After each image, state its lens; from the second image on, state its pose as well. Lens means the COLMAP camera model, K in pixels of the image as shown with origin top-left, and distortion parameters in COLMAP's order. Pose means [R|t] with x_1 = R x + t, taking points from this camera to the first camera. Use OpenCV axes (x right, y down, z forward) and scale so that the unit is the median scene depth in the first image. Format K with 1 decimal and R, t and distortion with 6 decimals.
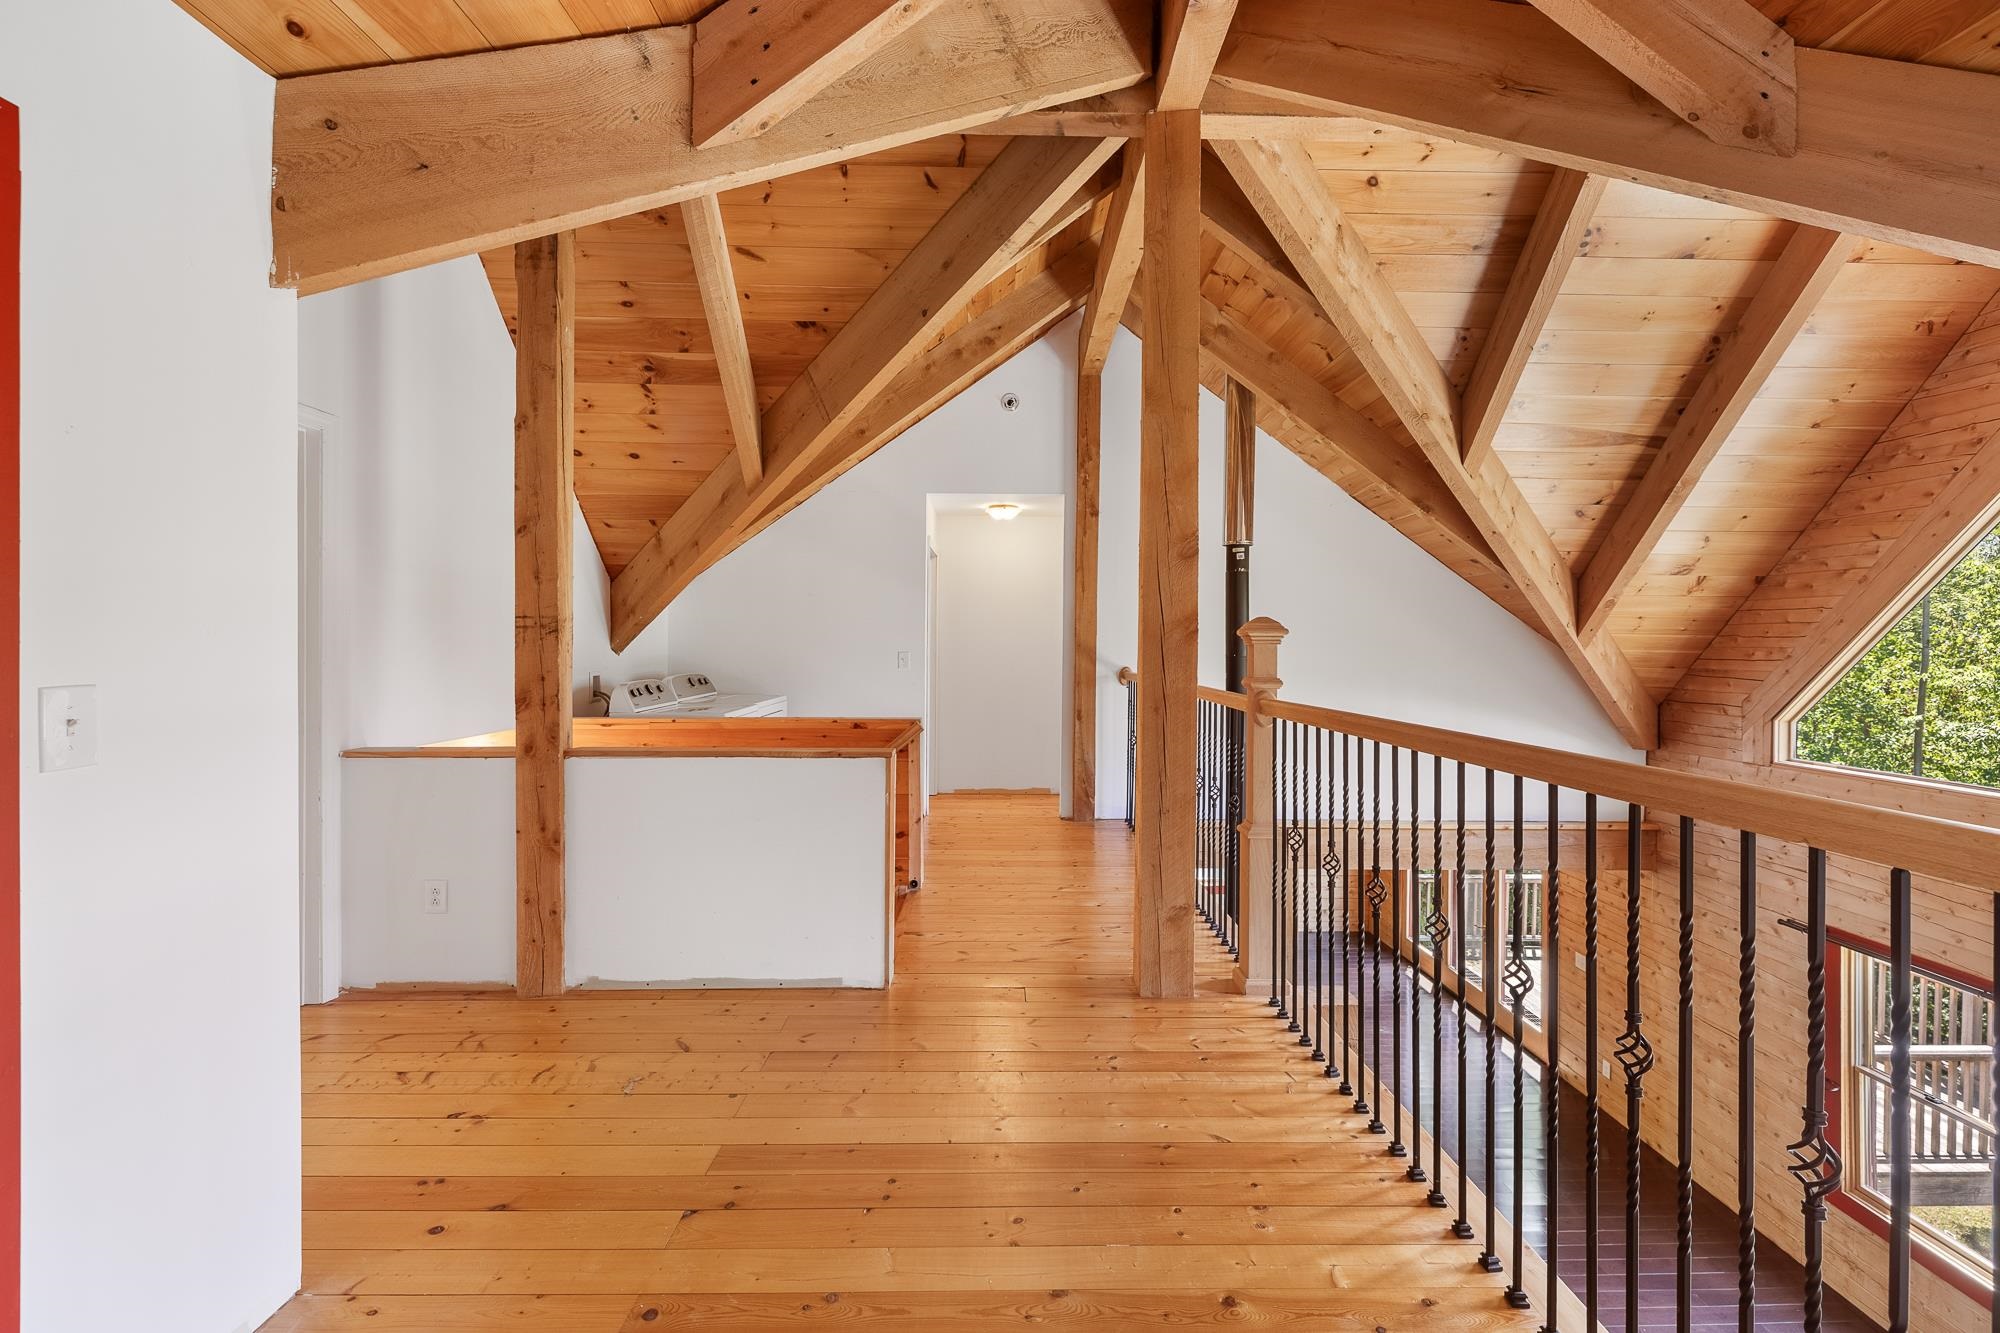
lens RADIAL K [[865.0, 0, 999.7], [0, 865.0, 647.6], [0, 0, 1]] dist [-0.000389, 0.000205]
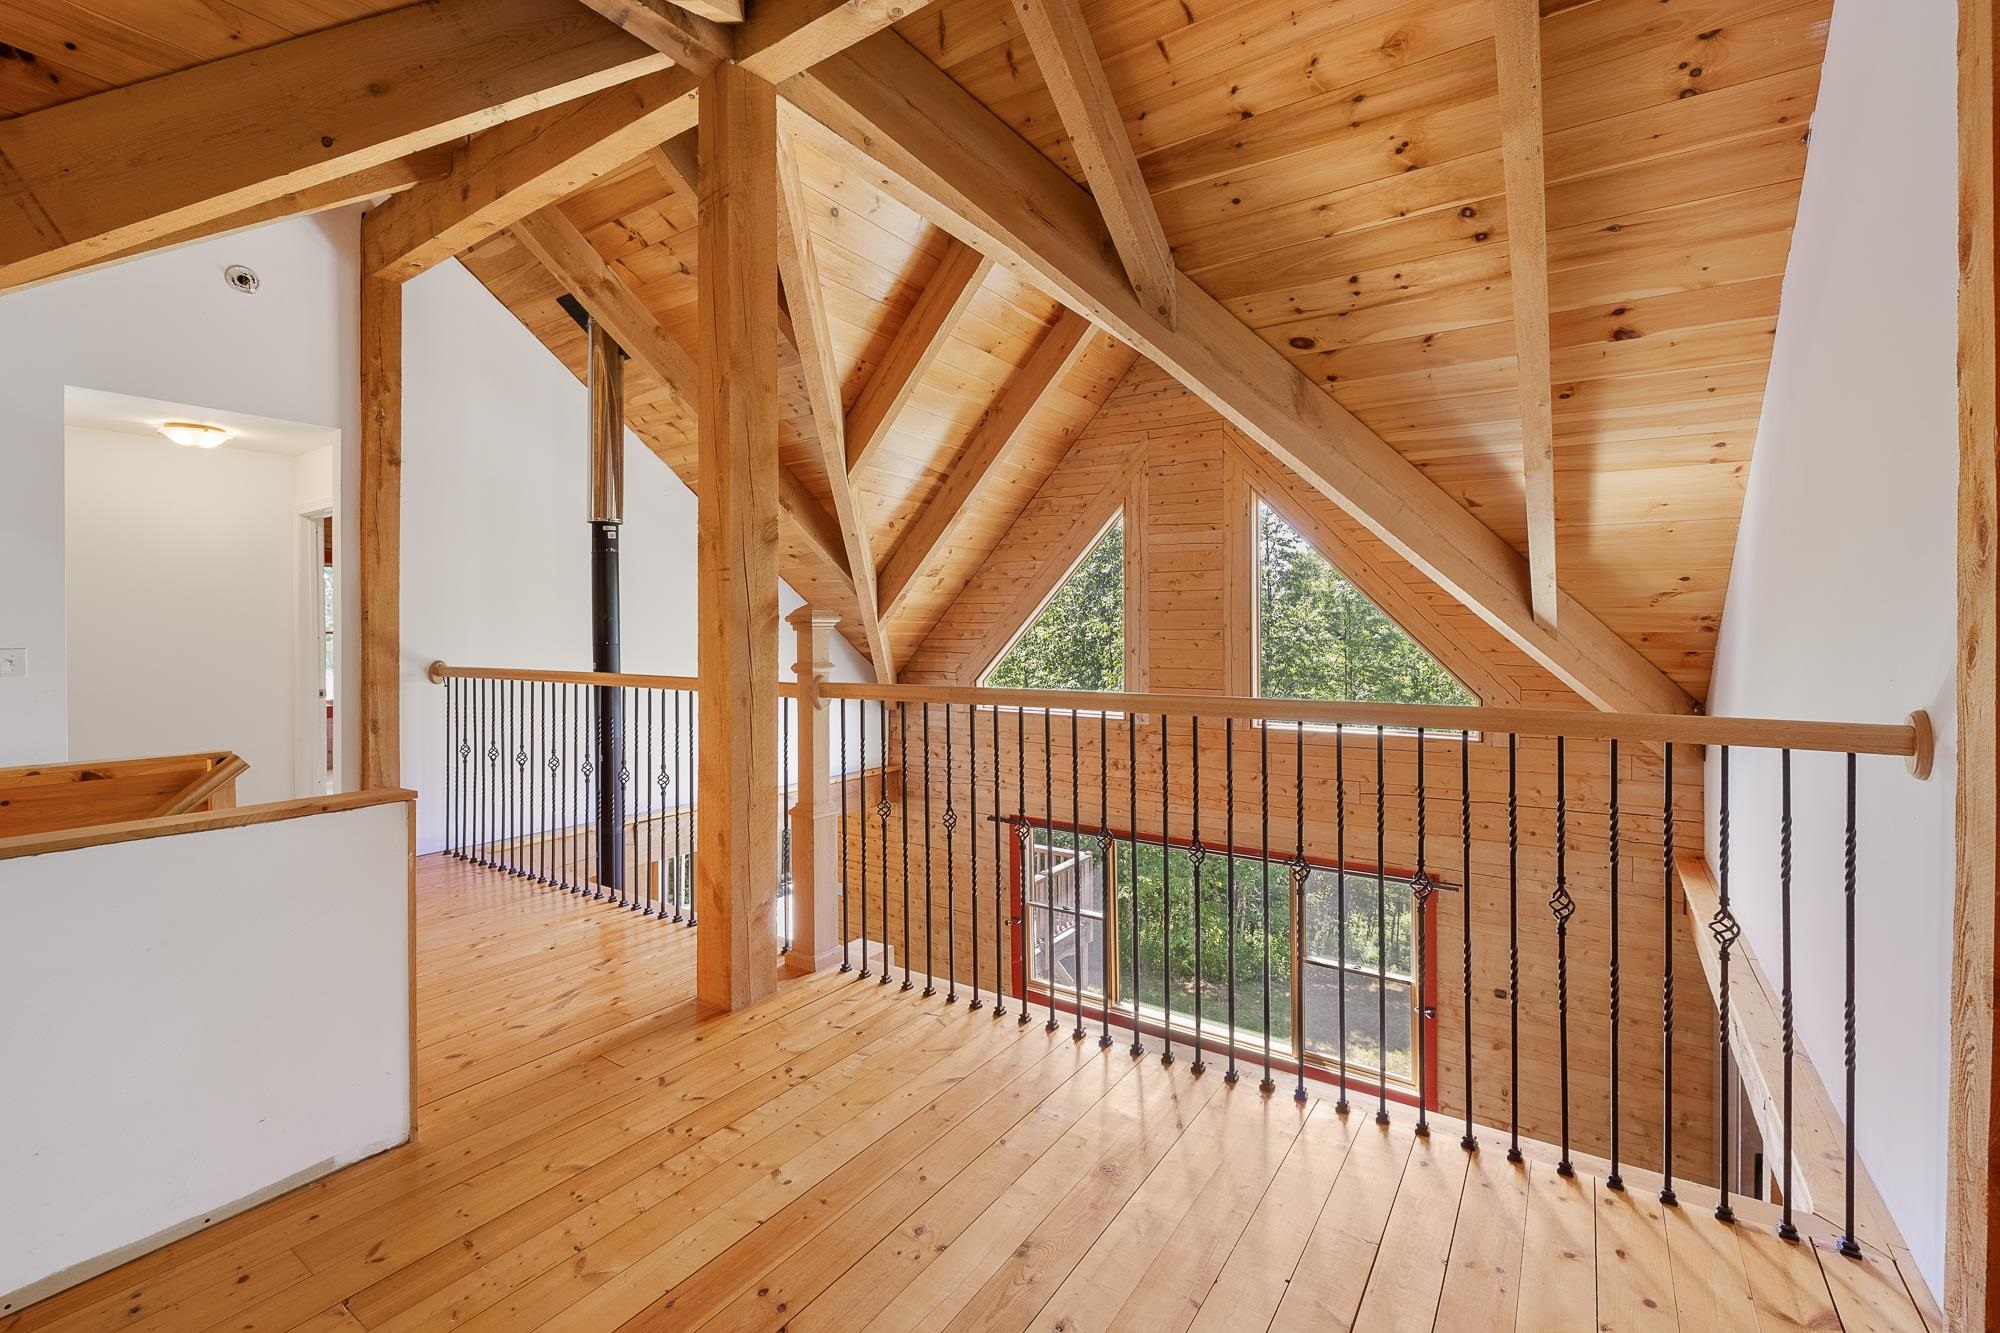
lens RADIAL K [[865.0, 0, 1020.7], [0, 865.0, 632.5], [0, 0, 1]] dist [-0.000389, 0.000205]
pose [[0.559991, -0.009885, 0.828440, -0.287546], [0.009790, 0.999938, 0.005313, -0.003110], [-0.828441, 0.005136, 0.560053, 0.147989]]
